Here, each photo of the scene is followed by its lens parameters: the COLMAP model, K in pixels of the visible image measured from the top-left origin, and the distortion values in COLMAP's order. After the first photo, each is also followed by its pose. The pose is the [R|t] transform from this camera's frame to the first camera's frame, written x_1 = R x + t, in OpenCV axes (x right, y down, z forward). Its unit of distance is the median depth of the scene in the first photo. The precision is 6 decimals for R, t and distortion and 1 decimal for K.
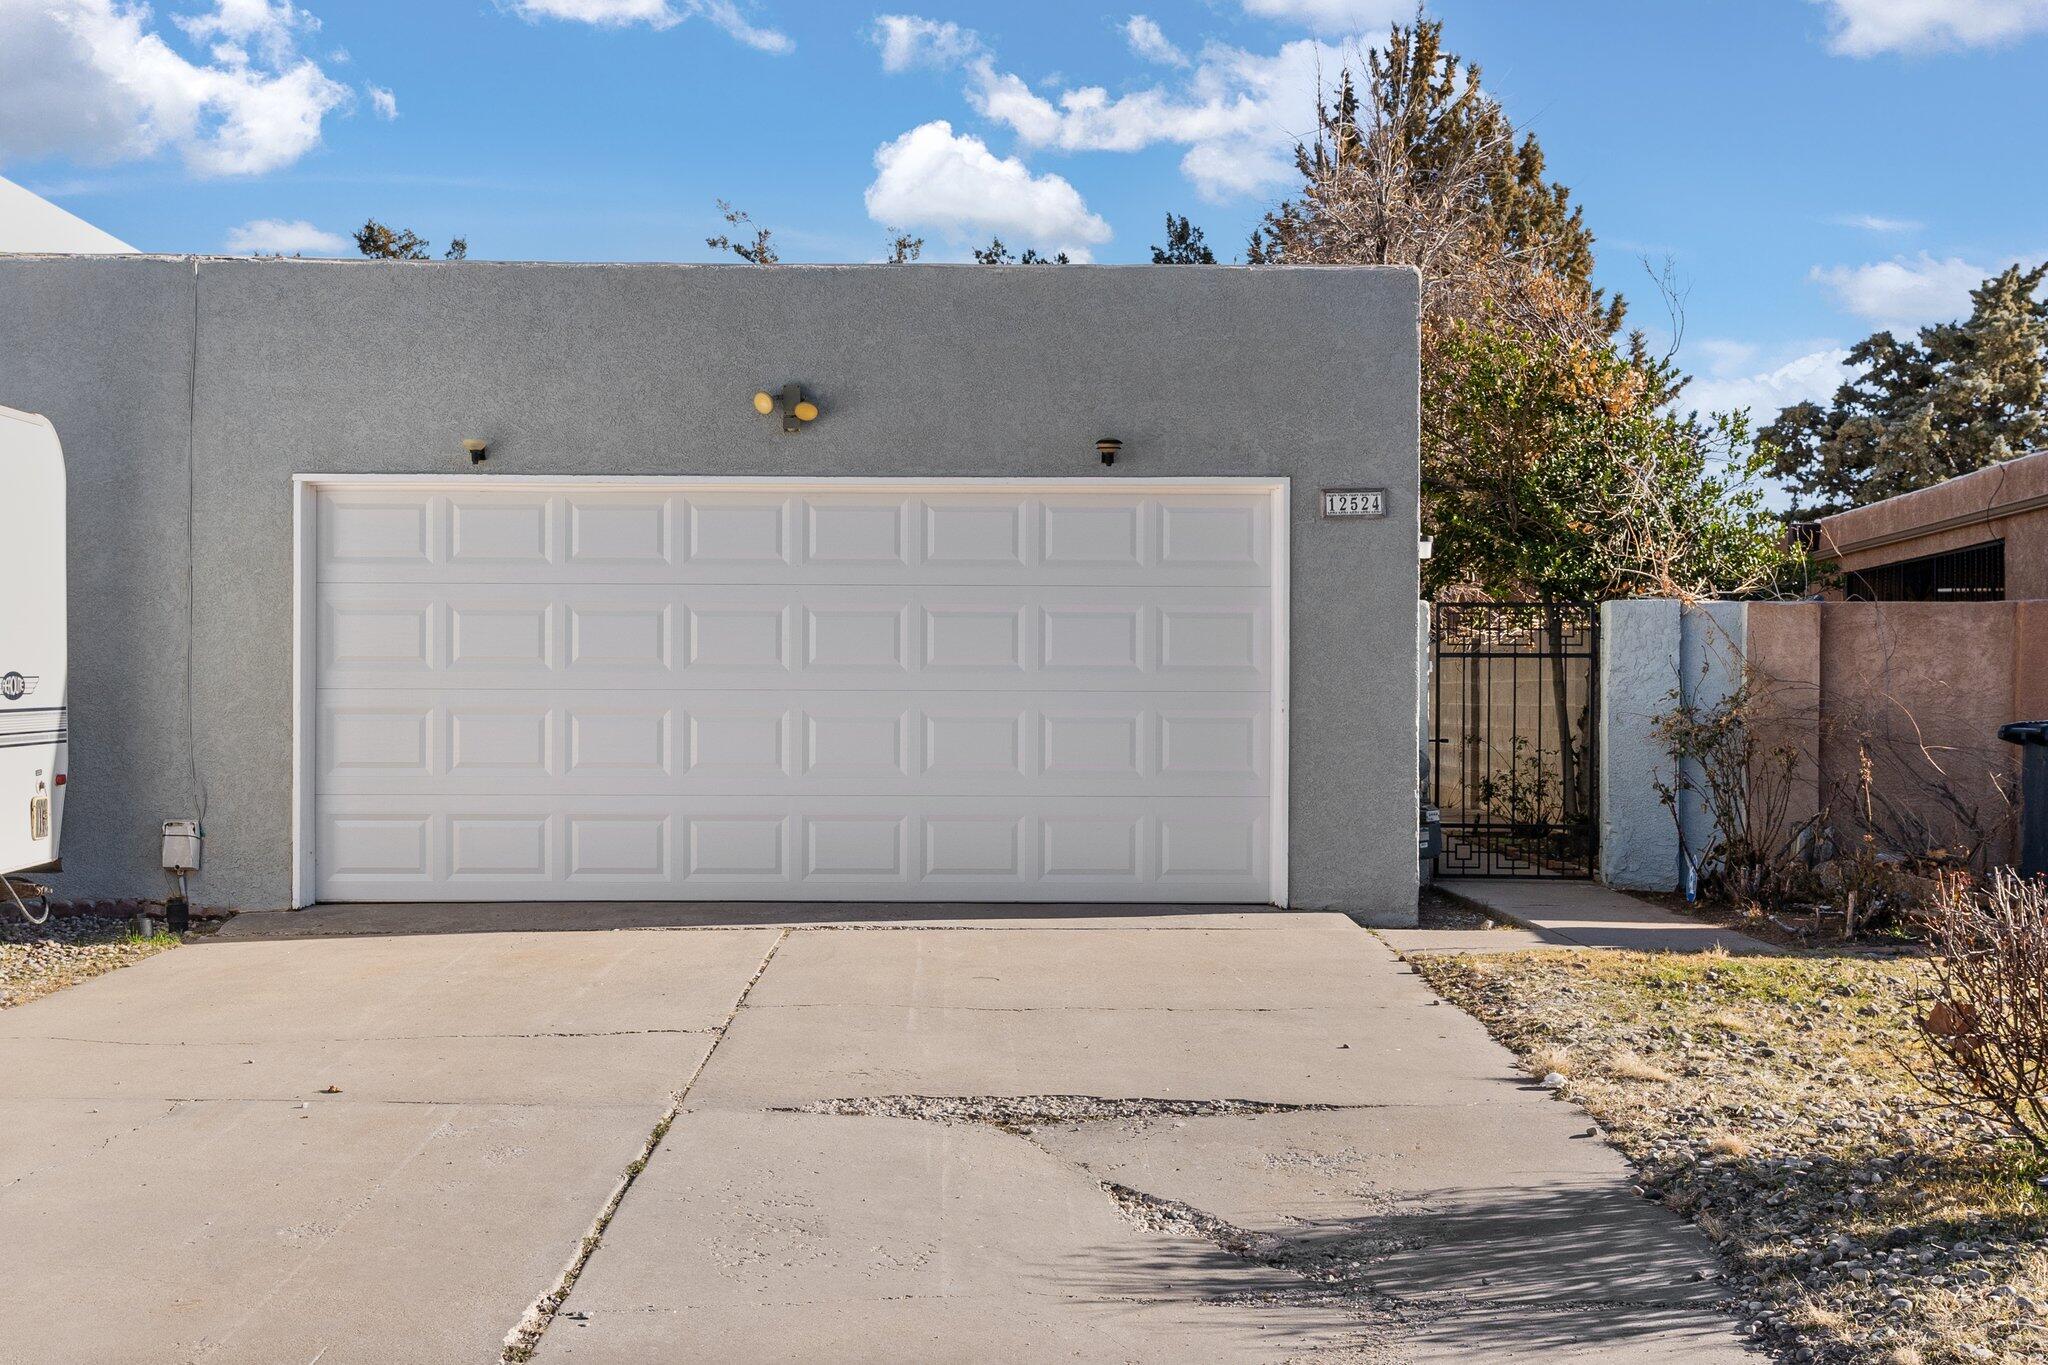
lens RADIAL K [[1997.0, 0, 1024.0], [0, 1997.0, 682.5], [0, 0, 1]] dist [-0.057033, -0.008307]
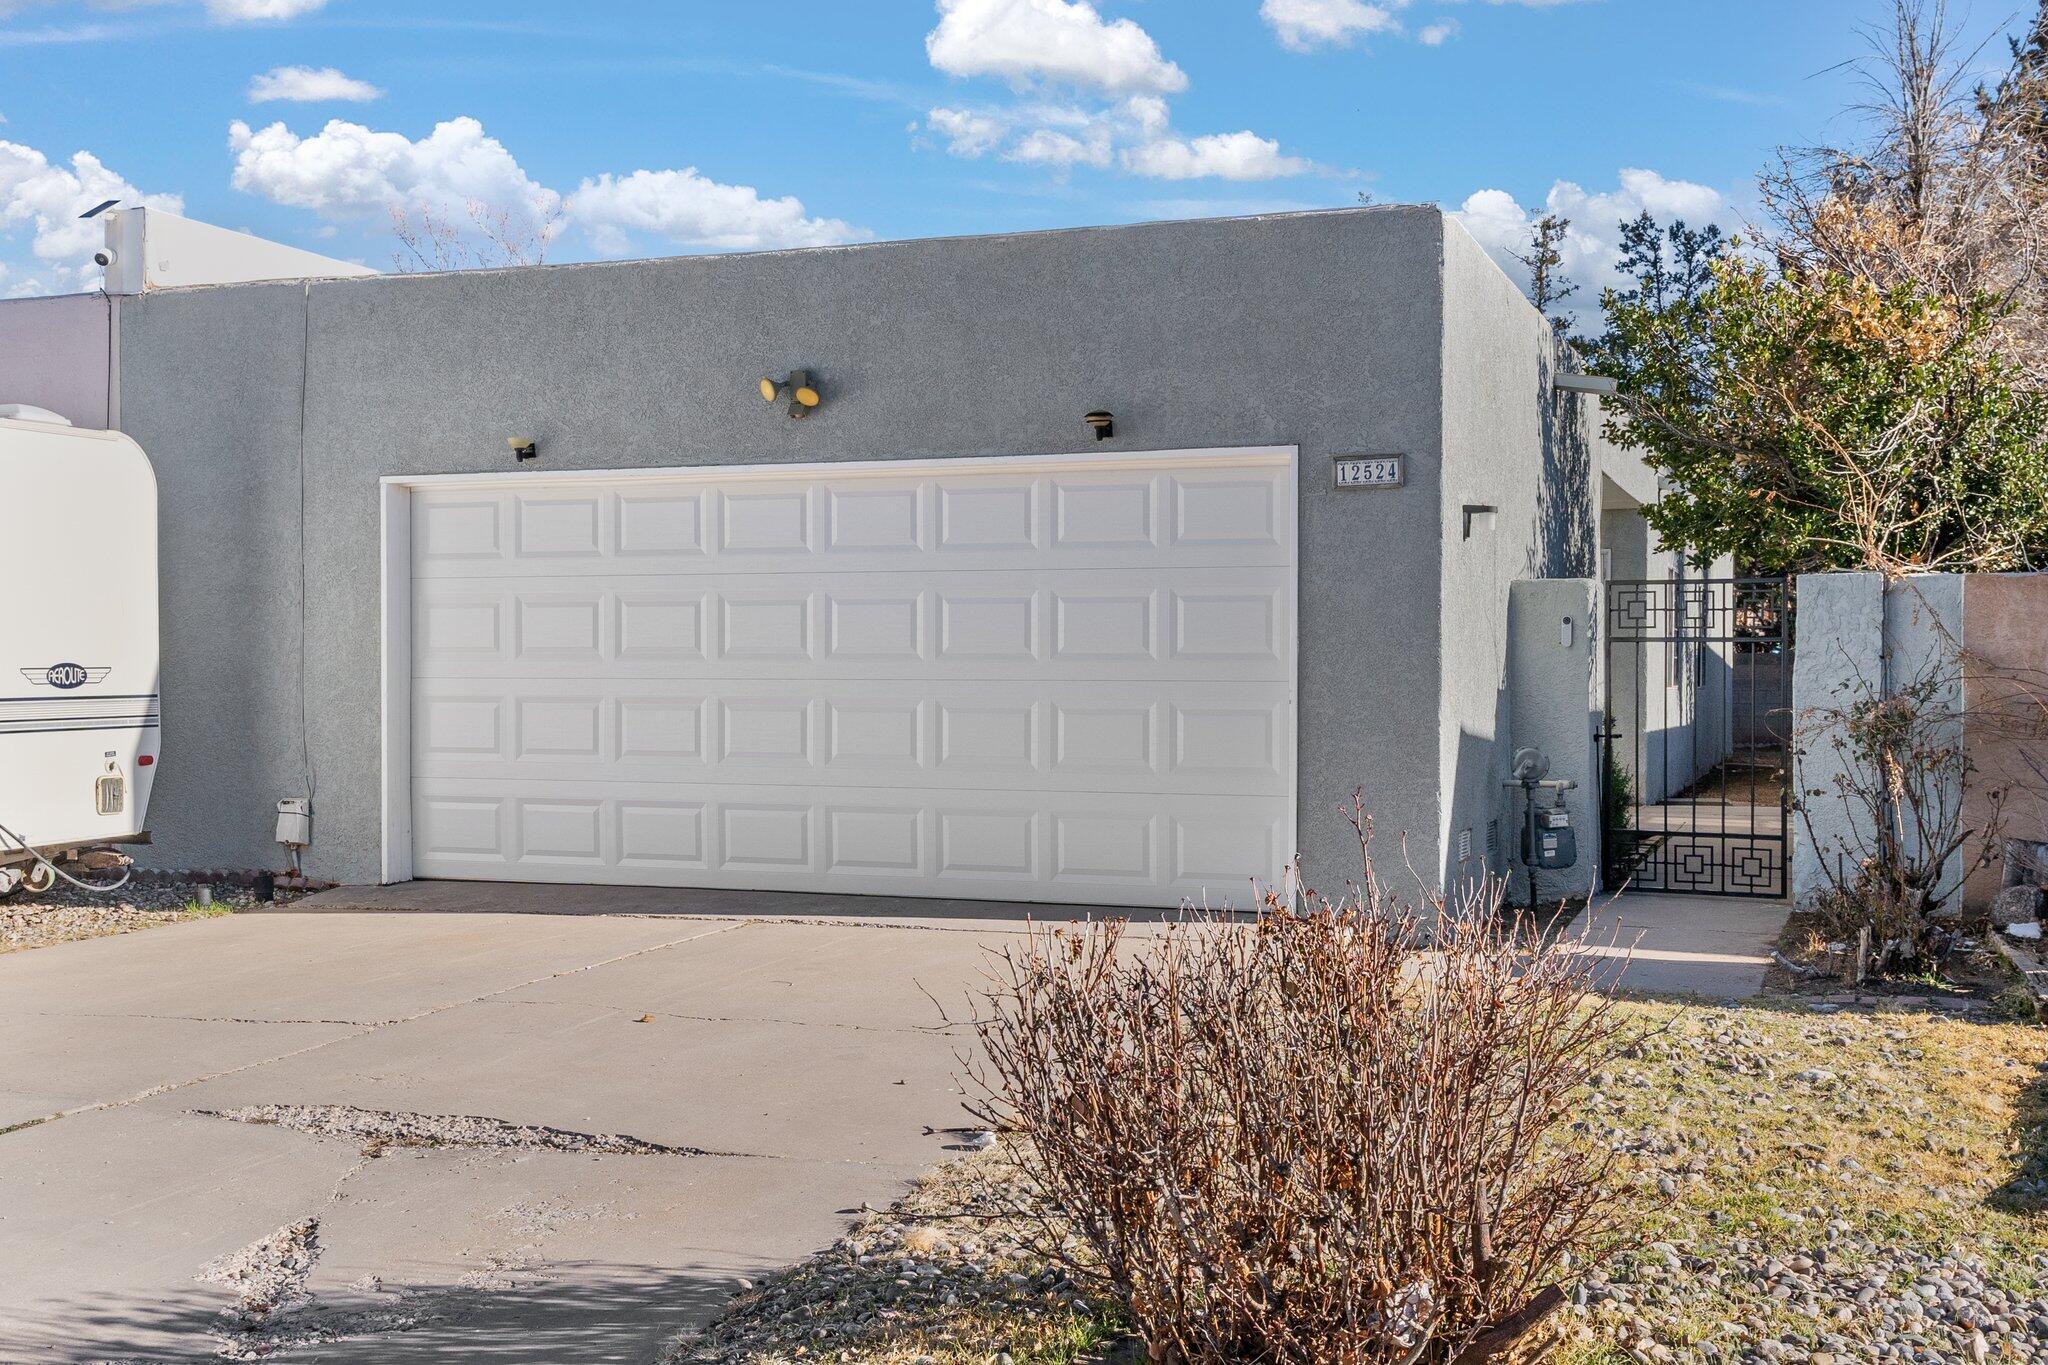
lens RADIAL K [[2205.1, 0, 1023.0], [0, 2205.1, 702.5], [0, 0, 1]] dist [-0.075997, 0.000005]
pose [[0.935189, 0.004218, -0.354124, 0.371736], [0.000433, 0.999915, 0.013054, 0.001110], [0.354149, -0.012361, 0.935107, 0.016584]]
